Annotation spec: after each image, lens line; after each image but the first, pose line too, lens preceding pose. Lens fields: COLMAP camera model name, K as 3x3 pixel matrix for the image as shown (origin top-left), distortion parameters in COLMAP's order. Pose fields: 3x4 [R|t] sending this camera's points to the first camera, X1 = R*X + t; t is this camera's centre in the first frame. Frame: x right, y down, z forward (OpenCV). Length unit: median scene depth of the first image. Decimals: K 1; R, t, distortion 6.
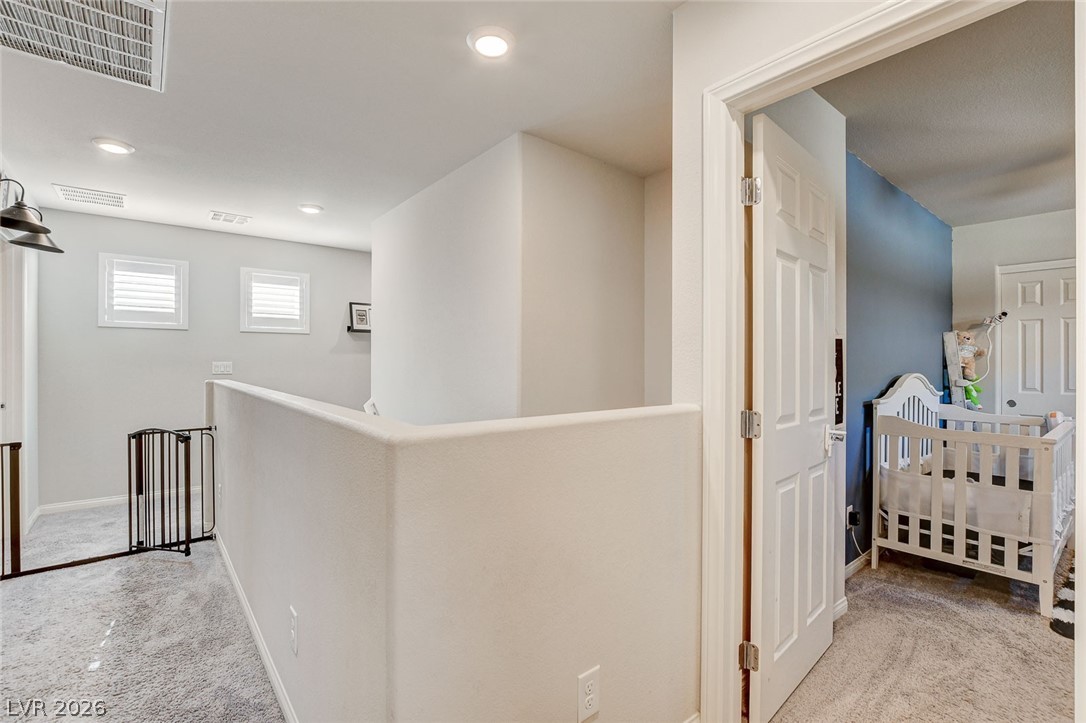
lens RADIAL K [[483.9, 0, 541.1], [0, 483.9, 367.5], [0, 0, 1]] dist [-0.022601, 0.002920]
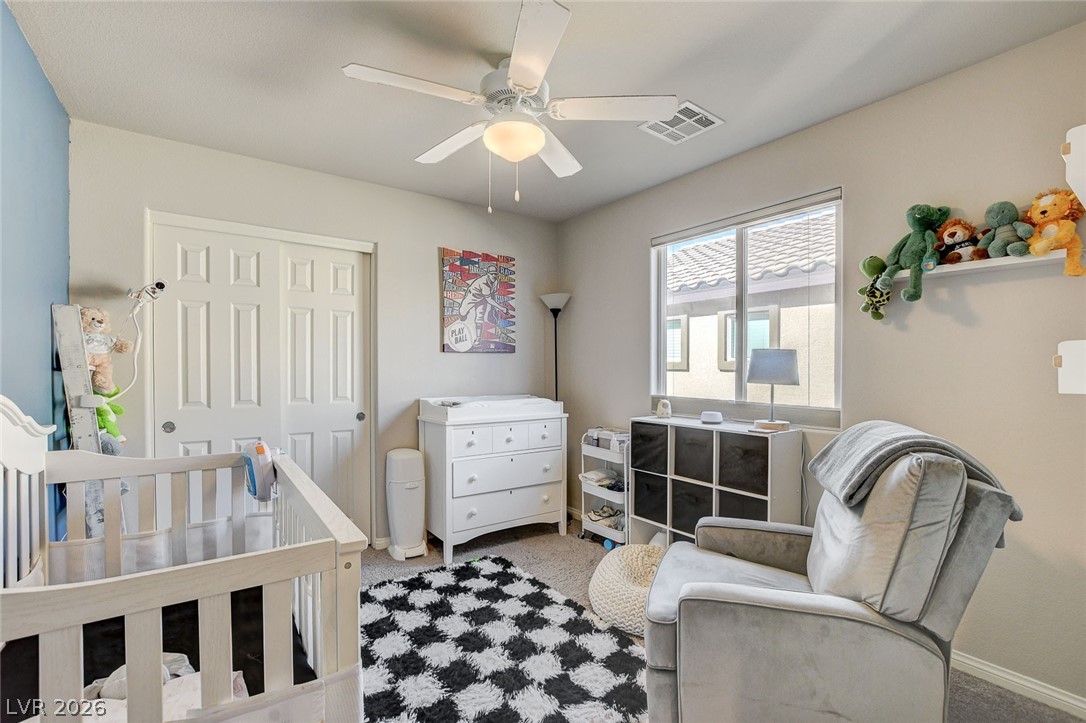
lens RADIAL K [[483.9, 0, 543.5], [0, 483.9, 371.9], [0, 0, 1]] dist [-0.022601, 0.002920]
pose [[0.062351, -0.011800, 0.997985, 0.374724], [0.002534, 0.999929, 0.011664, -0.006013], [-0.998051, 0.001801, 0.062376, 0.450494]]
